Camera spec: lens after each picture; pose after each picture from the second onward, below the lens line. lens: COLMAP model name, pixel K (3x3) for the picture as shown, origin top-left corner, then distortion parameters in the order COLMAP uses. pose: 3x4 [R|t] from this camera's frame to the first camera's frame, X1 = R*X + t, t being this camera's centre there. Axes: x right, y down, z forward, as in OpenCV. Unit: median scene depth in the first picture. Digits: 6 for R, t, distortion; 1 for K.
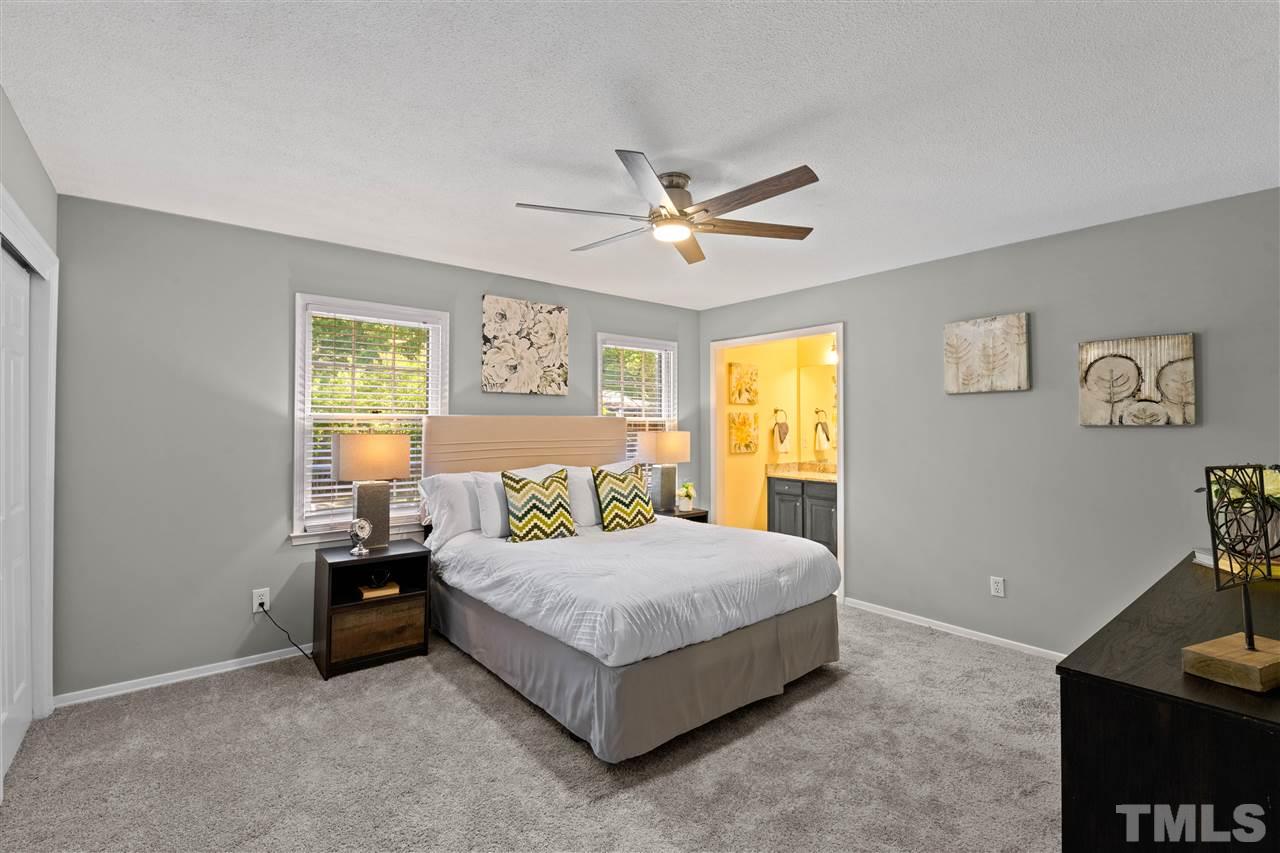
lens RADIAL K [[554.9, 0, 628.9], [0, 554.9, 422.4], [0, 0, 1]] dist [-0.006443, -0.002774]
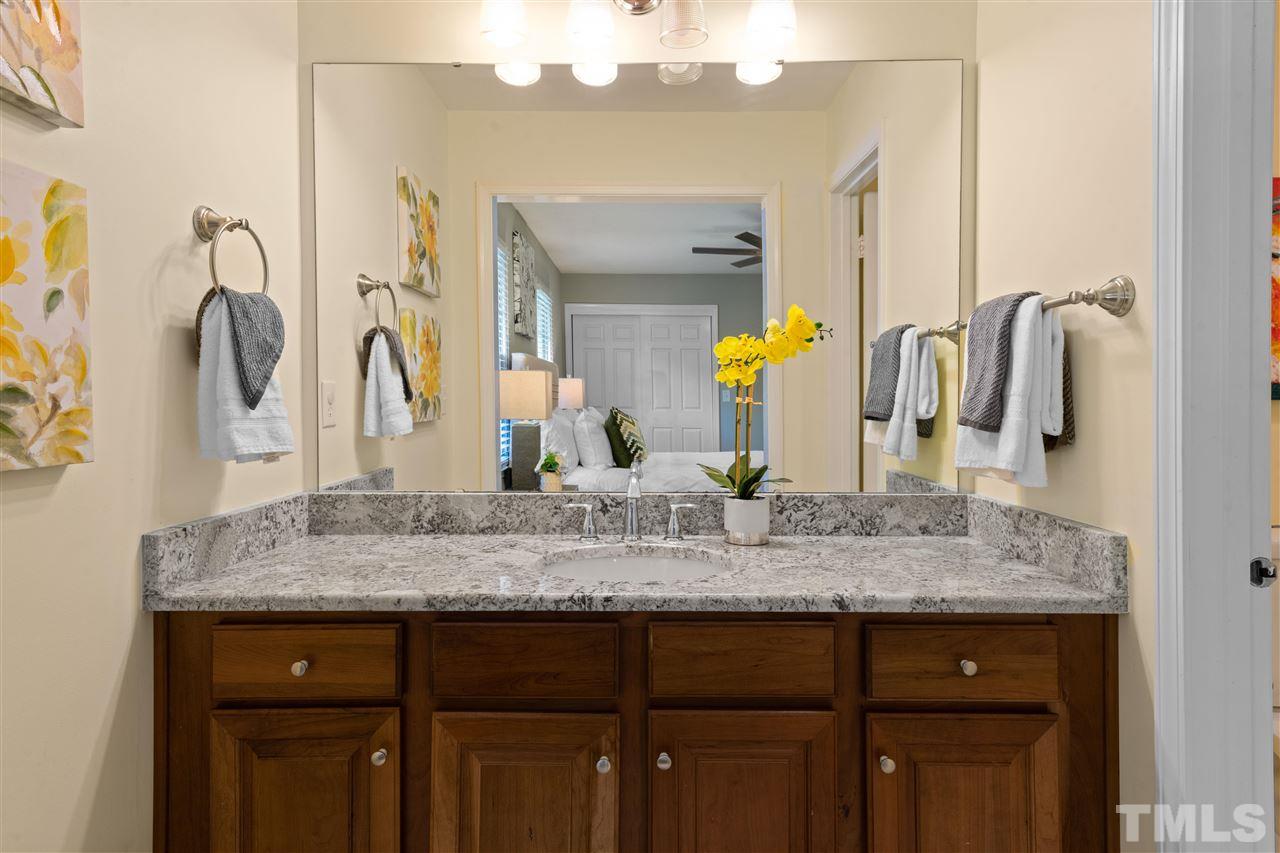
lens RADIAL K [[721.7, 0, 622.7], [0, 721.7, 401.3], [0, 0, 1]] dist [0.036743, 0.000273]
pose [[0.647177, -0.006697, 0.762310, 0.239815], [0.005861, 0.999976, 0.003809, 0.049212], [-0.762317, 0.002003, 0.647201, 1.039071]]
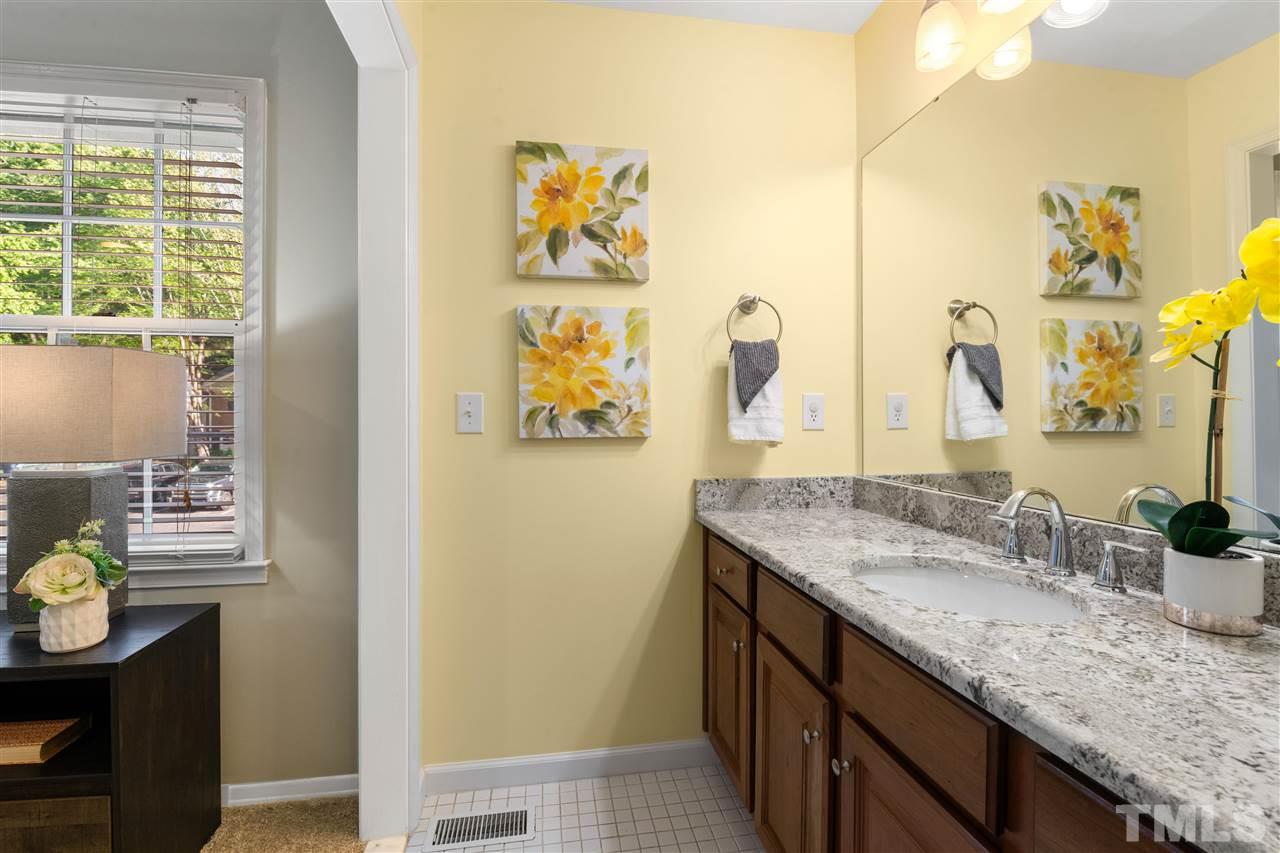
lens RADIAL K [[554.9, 0, 641.7], [0, 554.9, 423.4], [0, 0, 1]] dist [-0.006443, -0.002774]
pose [[0.870457, -0.002138, -0.492241, 0.506756], [0.003636, 0.999991, 0.002085, 0.059386], [0.492232, -0.003605, 0.870457, 0.989614]]
